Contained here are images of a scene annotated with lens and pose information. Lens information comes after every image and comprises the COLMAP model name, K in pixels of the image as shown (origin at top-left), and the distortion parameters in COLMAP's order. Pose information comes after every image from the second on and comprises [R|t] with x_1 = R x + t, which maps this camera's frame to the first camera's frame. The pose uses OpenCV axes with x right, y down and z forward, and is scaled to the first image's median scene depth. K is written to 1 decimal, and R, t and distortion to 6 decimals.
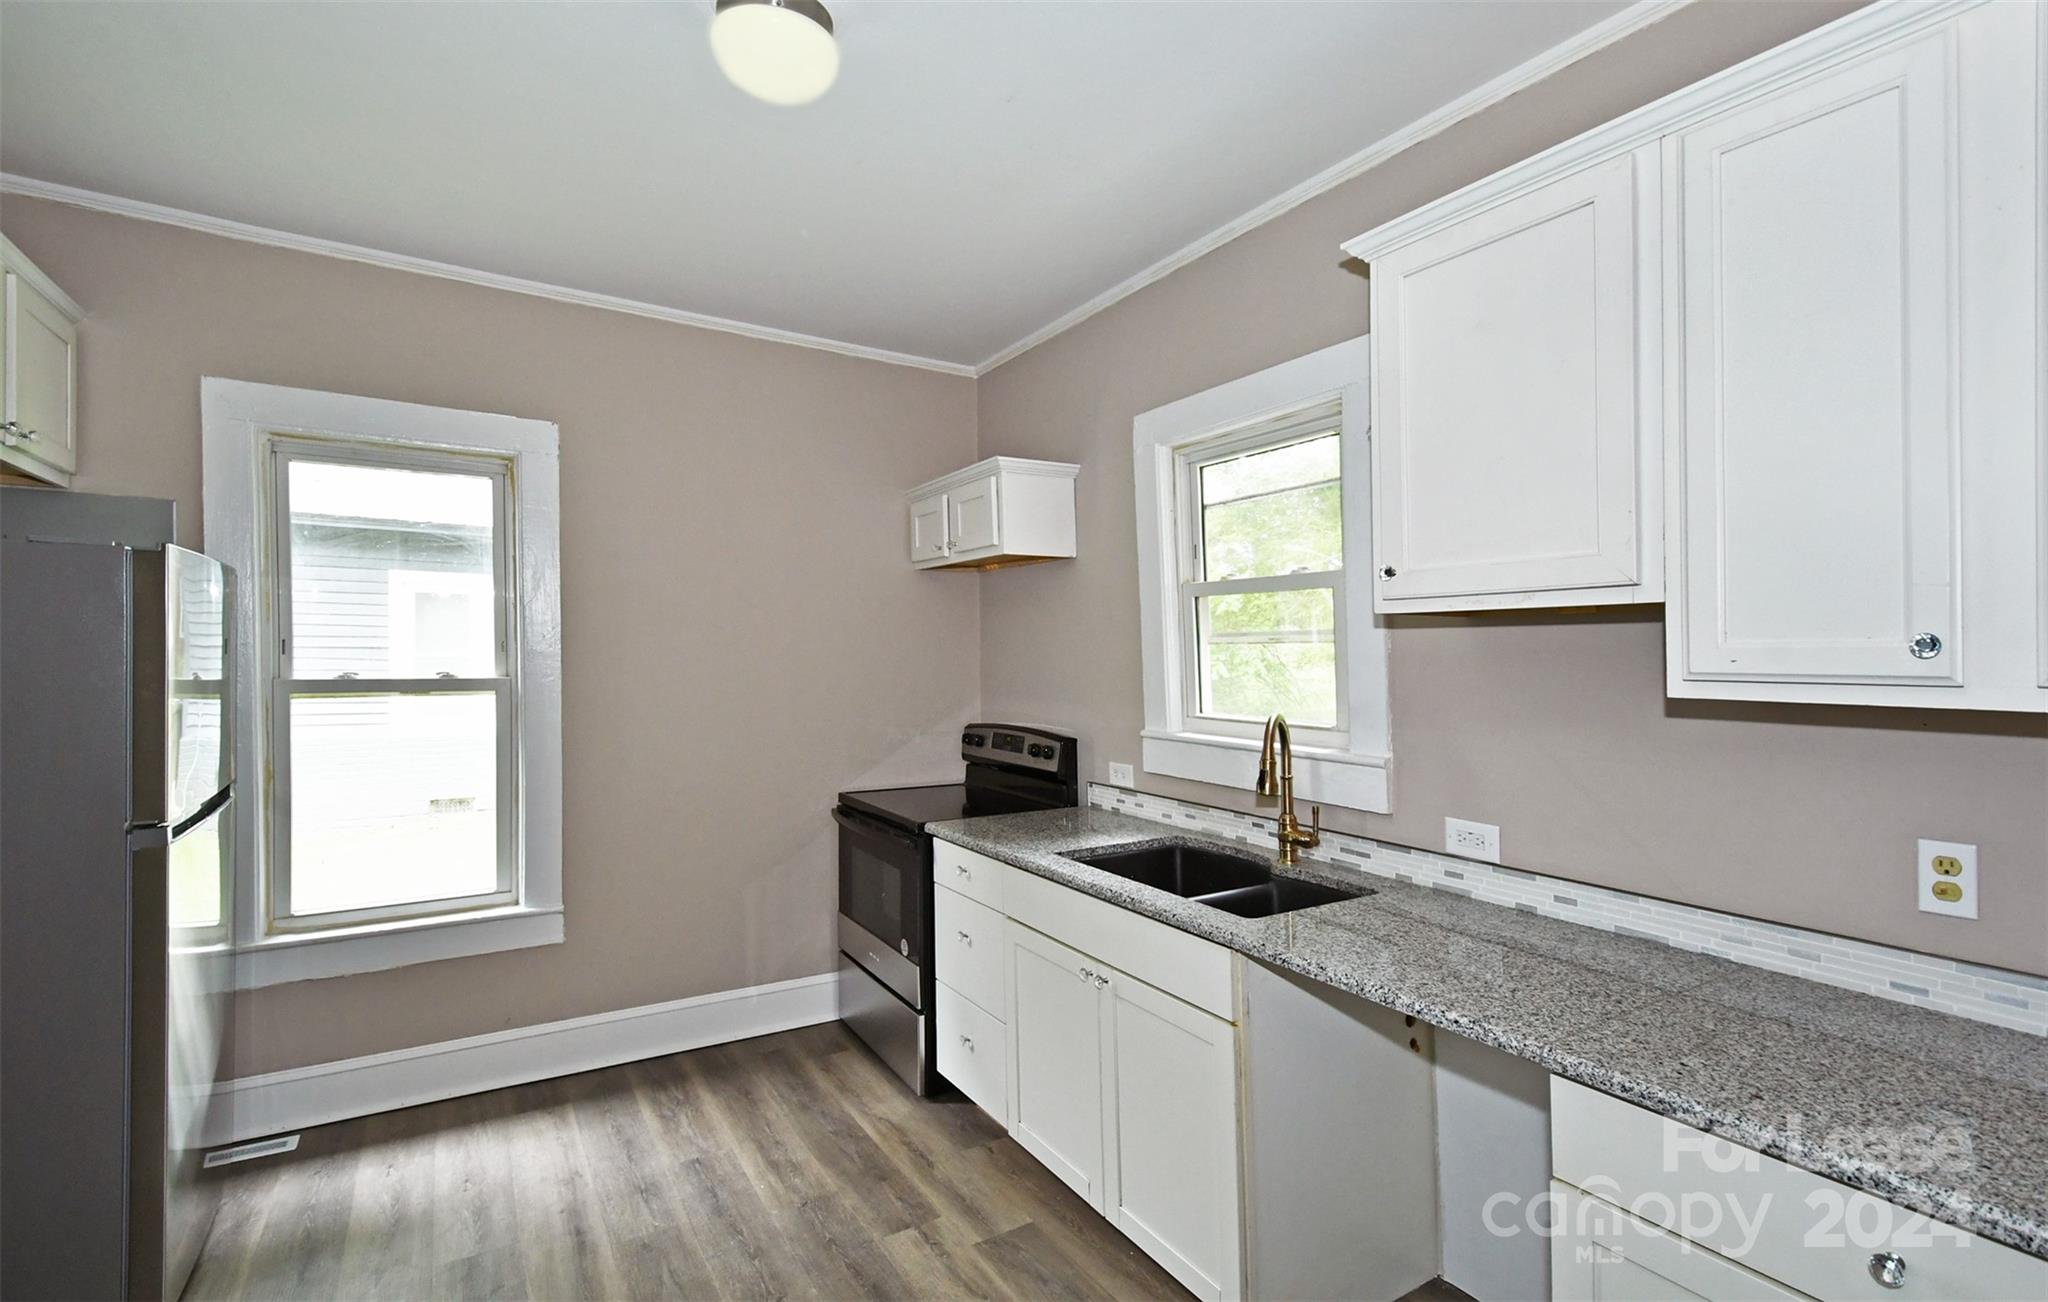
lens RADIAL K [[930.8, 0, 1024.0], [0, 930.8, 651.0], [0, 0, 1]] dist [0.003126, 0.000434]
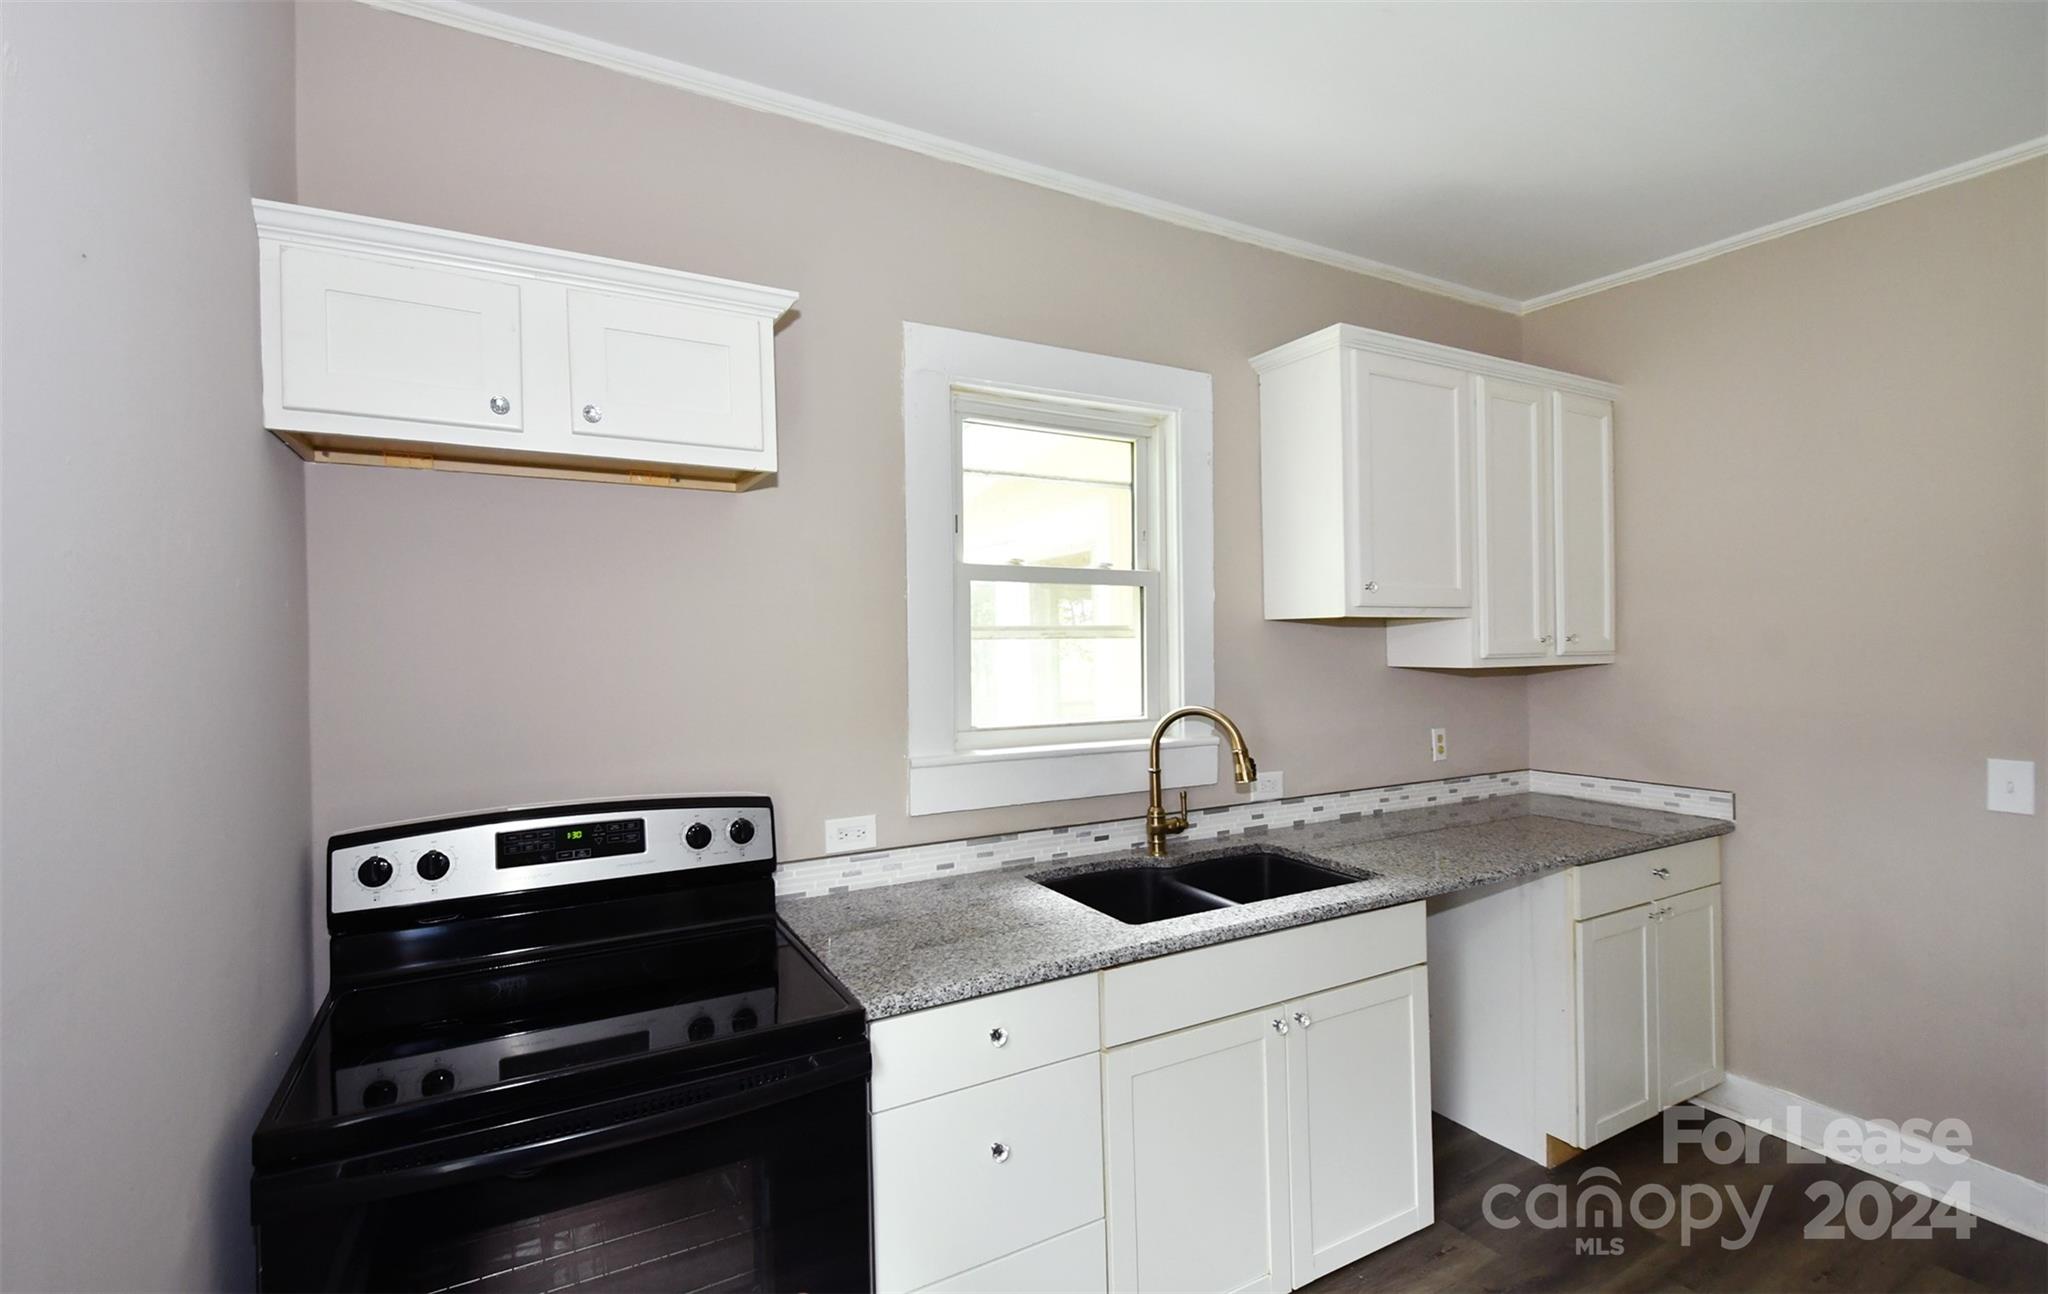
lens RADIAL K [[930.8, 0, 1024.0], [0, 930.8, 647.0], [0, 0, 1]] dist [0.003126, 0.000434]
pose [[0.036385, -0.011756, 0.999269, -0.758340], [0.006711, 0.999911, 0.011519, -0.012733], [-0.999315, 0.006287, 0.036461, 1.140684]]
